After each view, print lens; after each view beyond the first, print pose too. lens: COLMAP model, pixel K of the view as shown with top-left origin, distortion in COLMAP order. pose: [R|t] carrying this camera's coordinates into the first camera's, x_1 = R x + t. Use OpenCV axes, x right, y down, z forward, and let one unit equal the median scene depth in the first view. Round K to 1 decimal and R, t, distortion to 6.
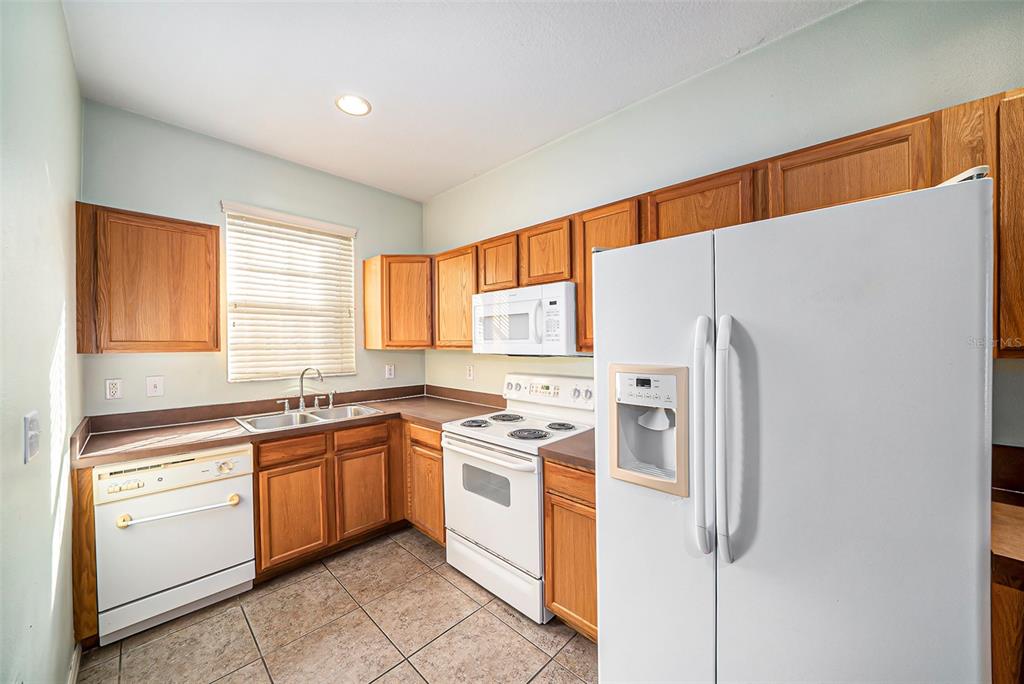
lens RADIAL K [[365.3, 0, 492.7], [0, 365.3, 340.8], [0, 0, 1]] dist [-0.011573, -0.000138]
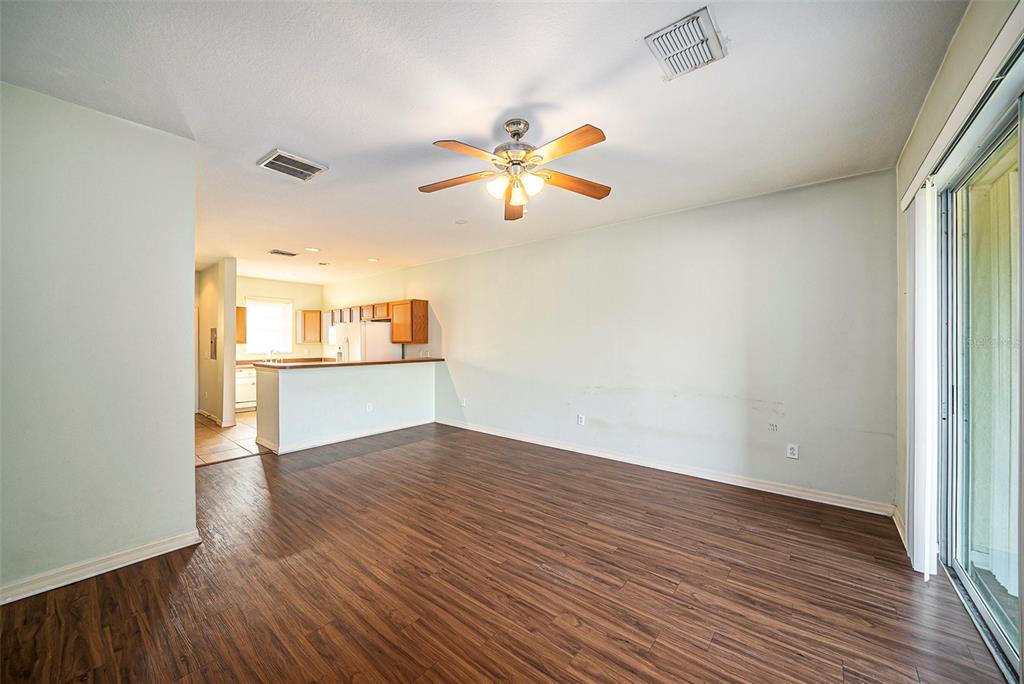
lens RADIAL K [[365.3, 0, 504.2], [0, 365.3, 337.8], [0, 0, 1]] dist [-0.011573, -0.000138]
pose [[0.997065, 0.004235, 0.076438, 1.267423], [-0.003331, 0.999923, -0.011951, 0.010970], [-0.076483, 0.011661, 0.997003, -2.339184]]
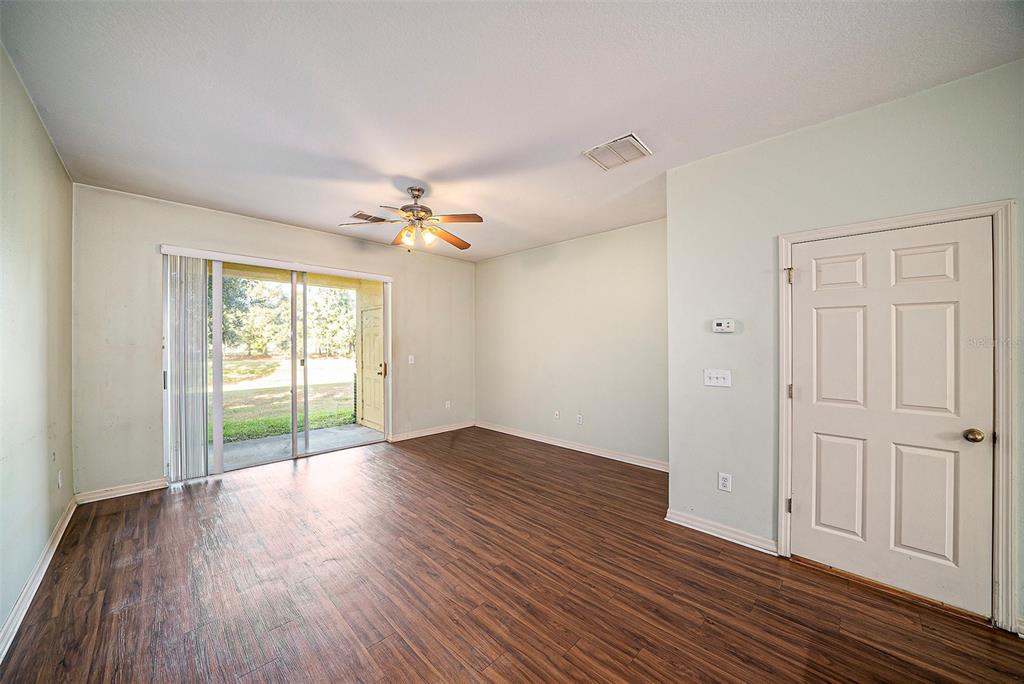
lens RADIAL K [[365.3, 0, 507.0], [0, 365.3, 348.5], [0, 0, 1]] dist [-0.011573, -0.000138]
pose [[-0.999989, 0.003388, 0.003171, 1.028247], [0.003414, 0.999959, 0.008353, -0.003950], [-0.003143, 0.008364, -0.999960, -0.098678]]
